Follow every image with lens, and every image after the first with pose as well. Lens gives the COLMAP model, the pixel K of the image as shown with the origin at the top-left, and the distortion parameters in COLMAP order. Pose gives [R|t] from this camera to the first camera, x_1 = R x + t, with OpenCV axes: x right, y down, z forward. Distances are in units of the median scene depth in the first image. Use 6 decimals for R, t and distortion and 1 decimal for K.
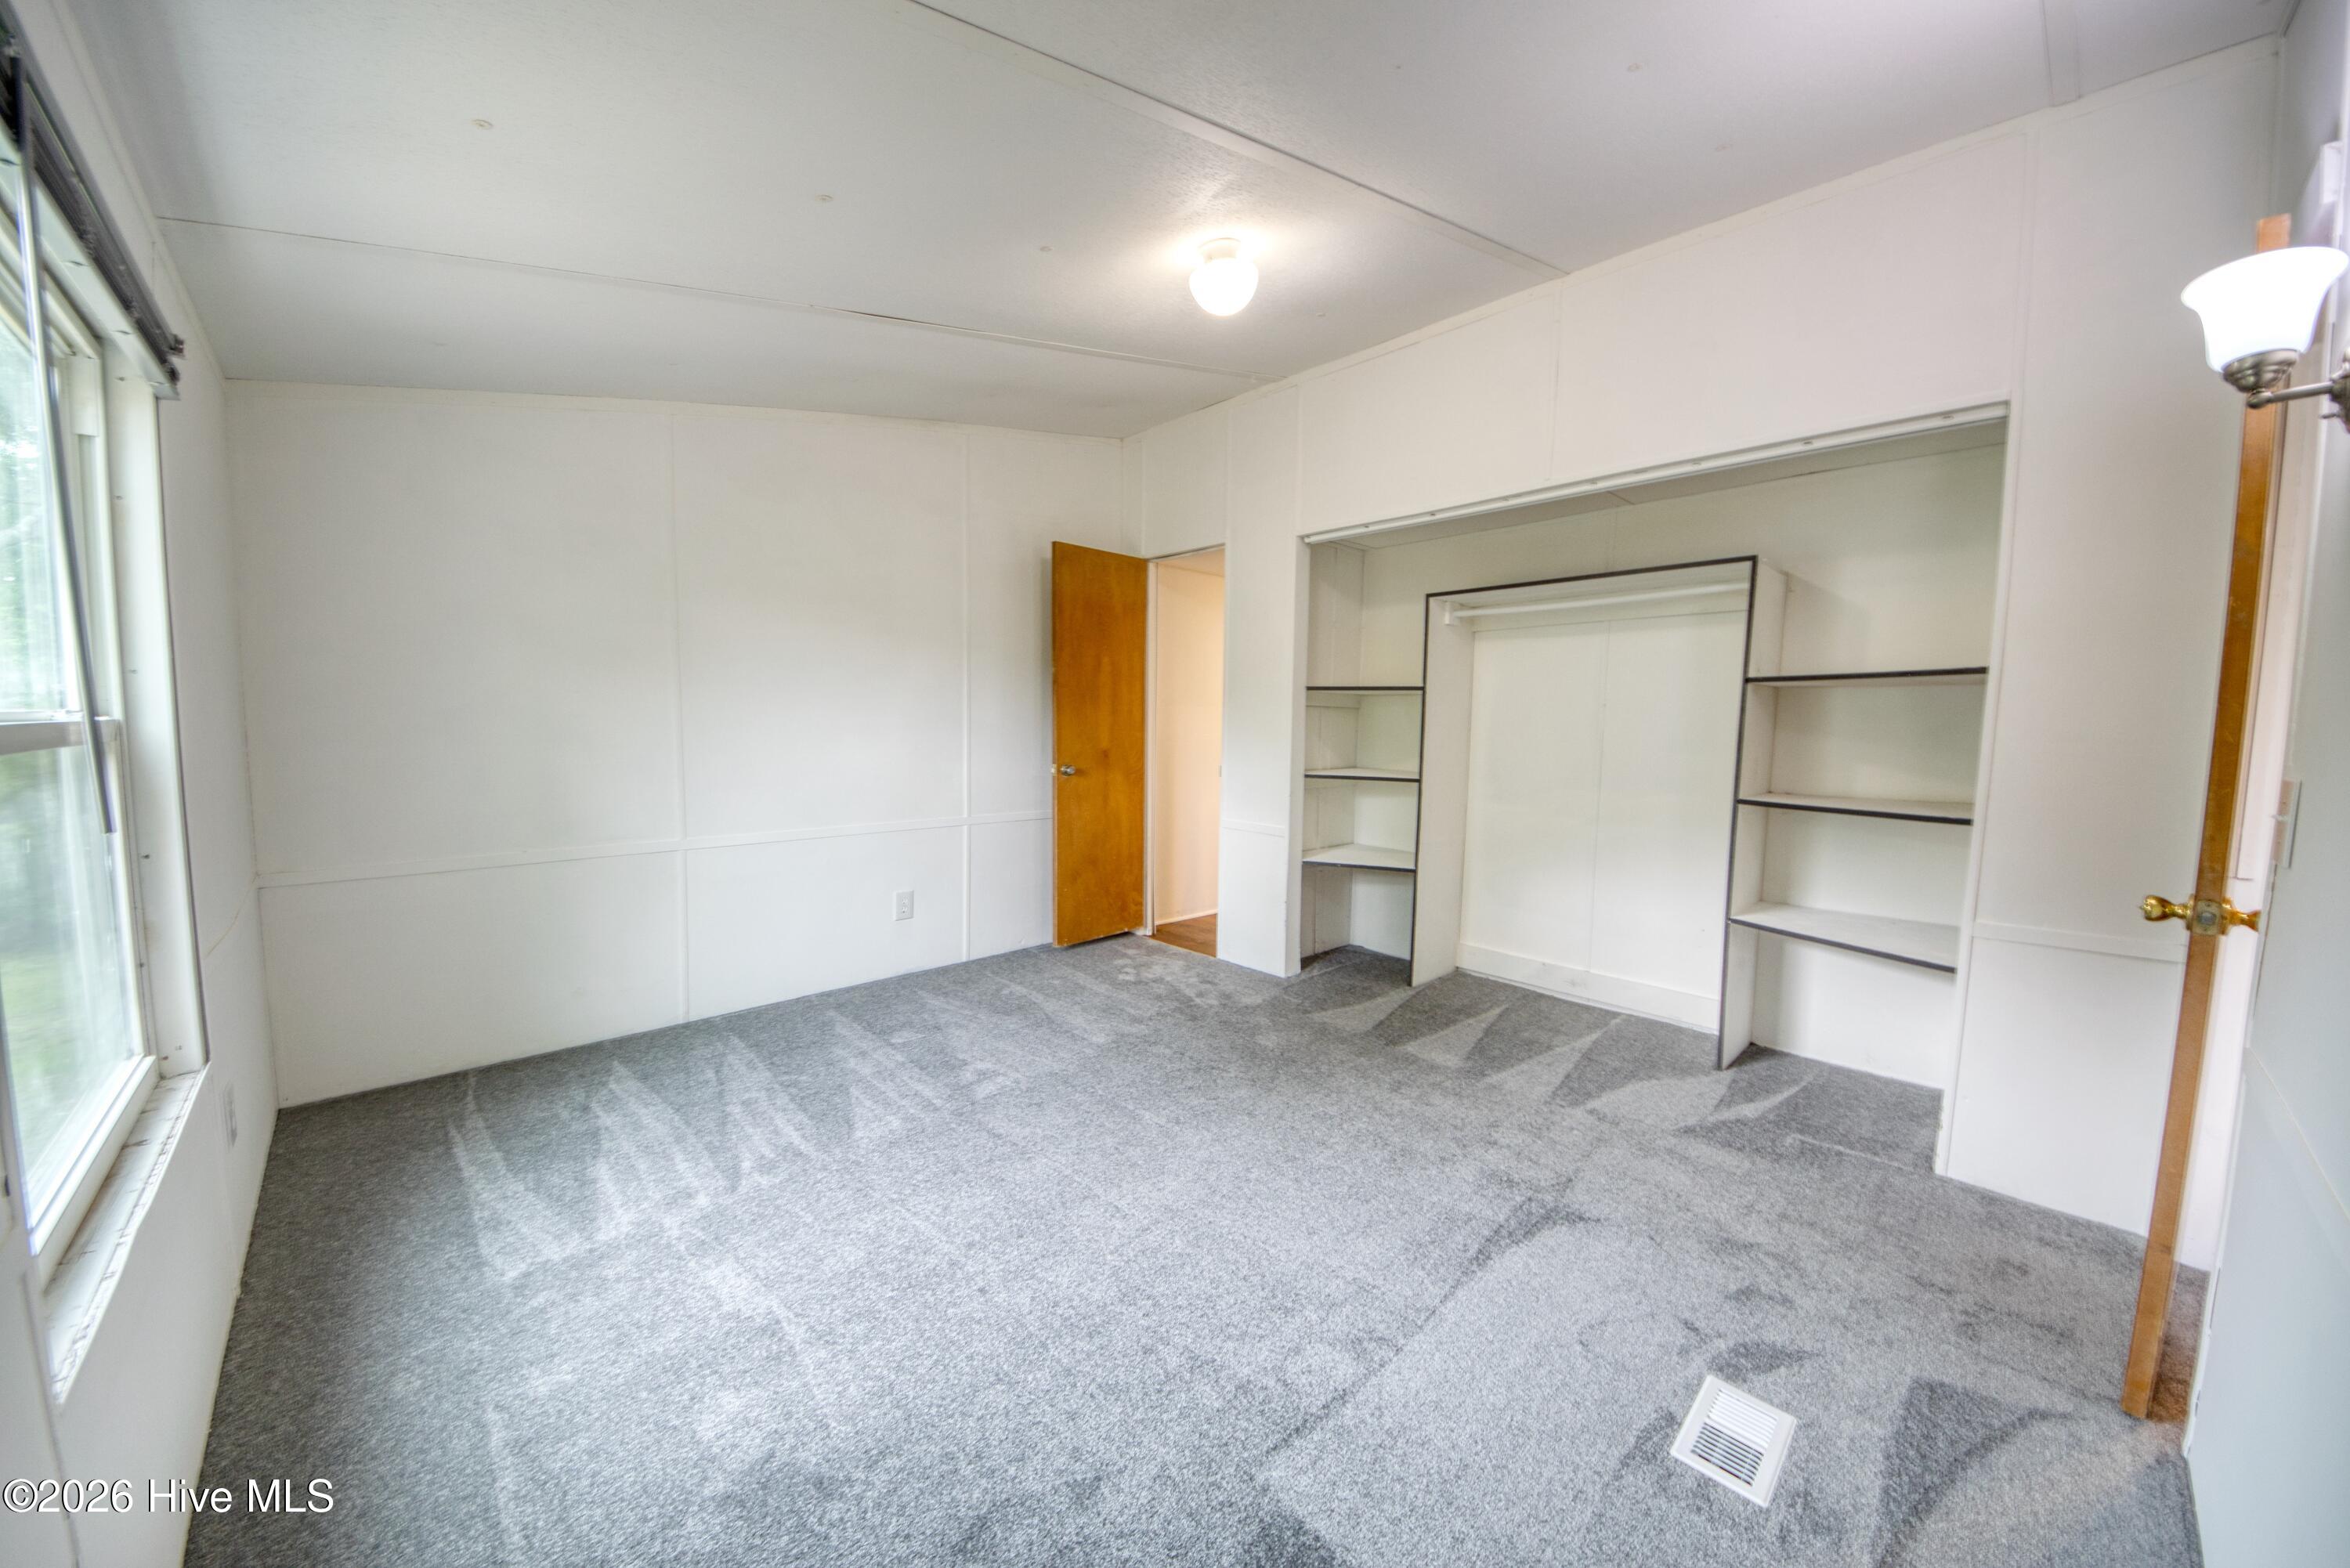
lens RADIAL K [[809.3, 0, 1200.5], [0, 809.3, 787.3], [0, 0, 1]] dist [0.008337, 0.000058]
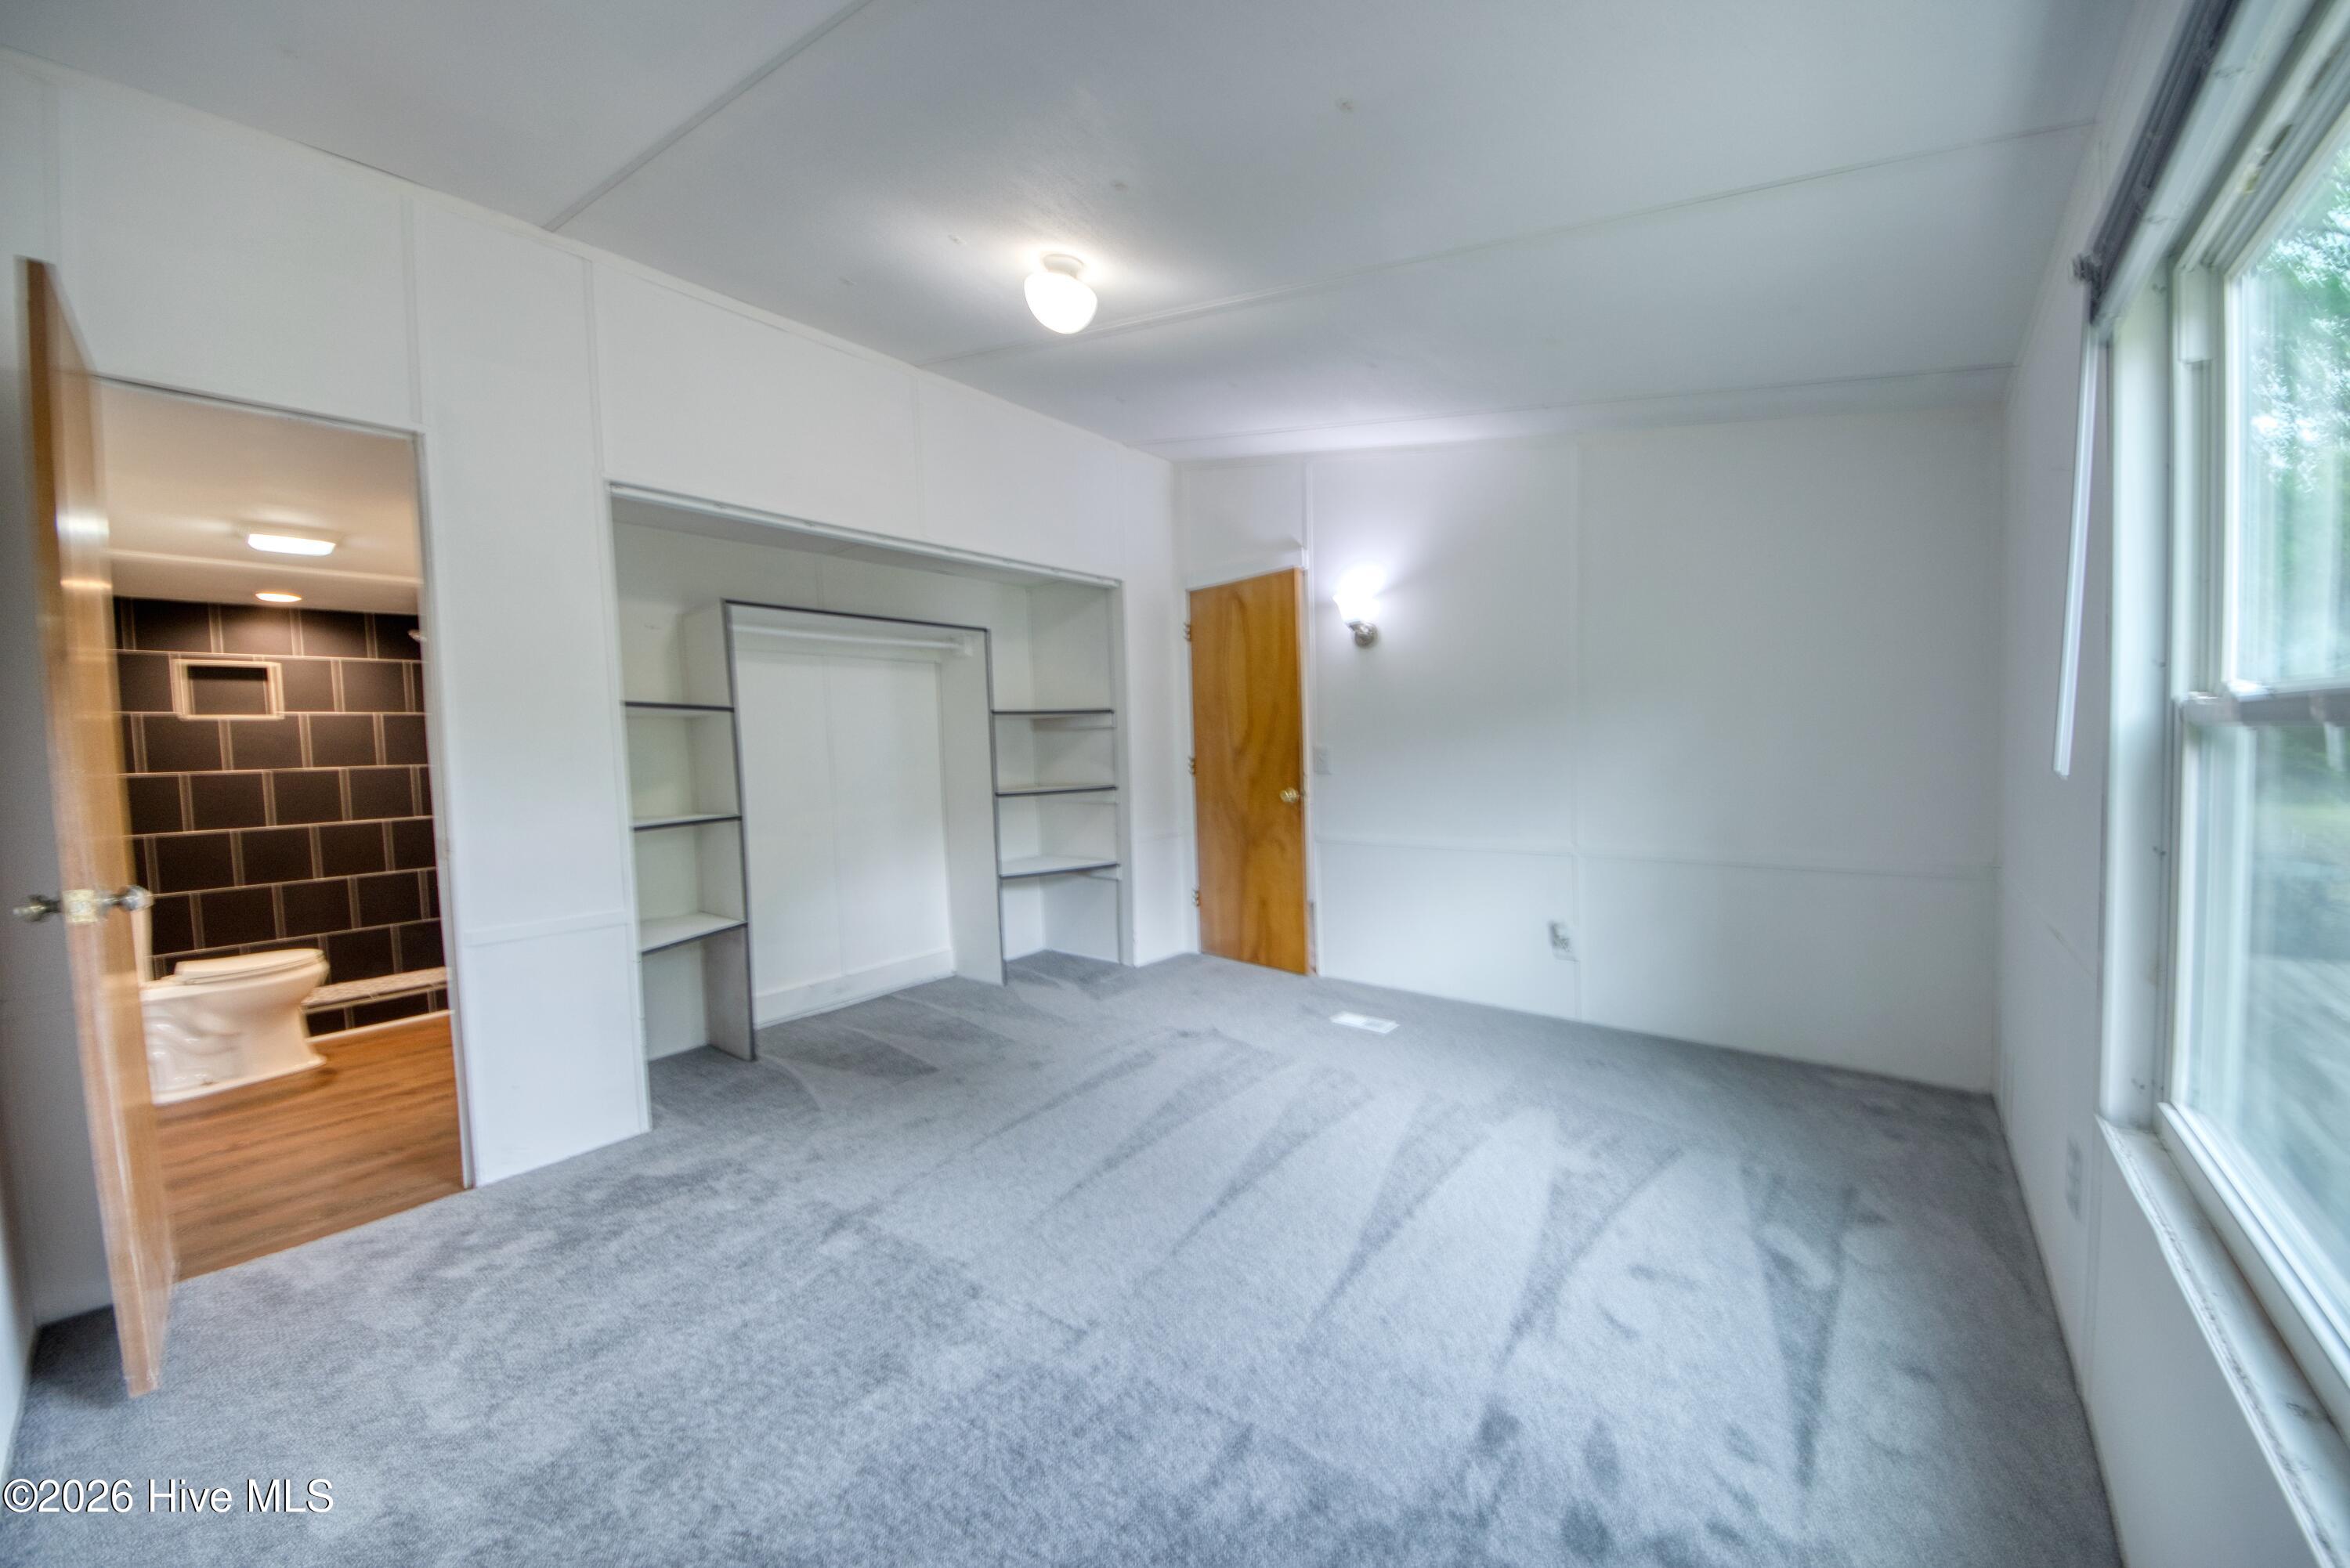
lens RADIAL K [[809.3, 0, 1200.5], [0, 809.3, 787.3], [0, 0, 1]] dist [0.008337, 0.000058]
pose [[-0.100348, -0.066686, 0.992715, -0.677659], [0.103961, 0.991587, 0.077119, -0.059898], [-0.989506, 0.110943, -0.092571, 0.649571]]
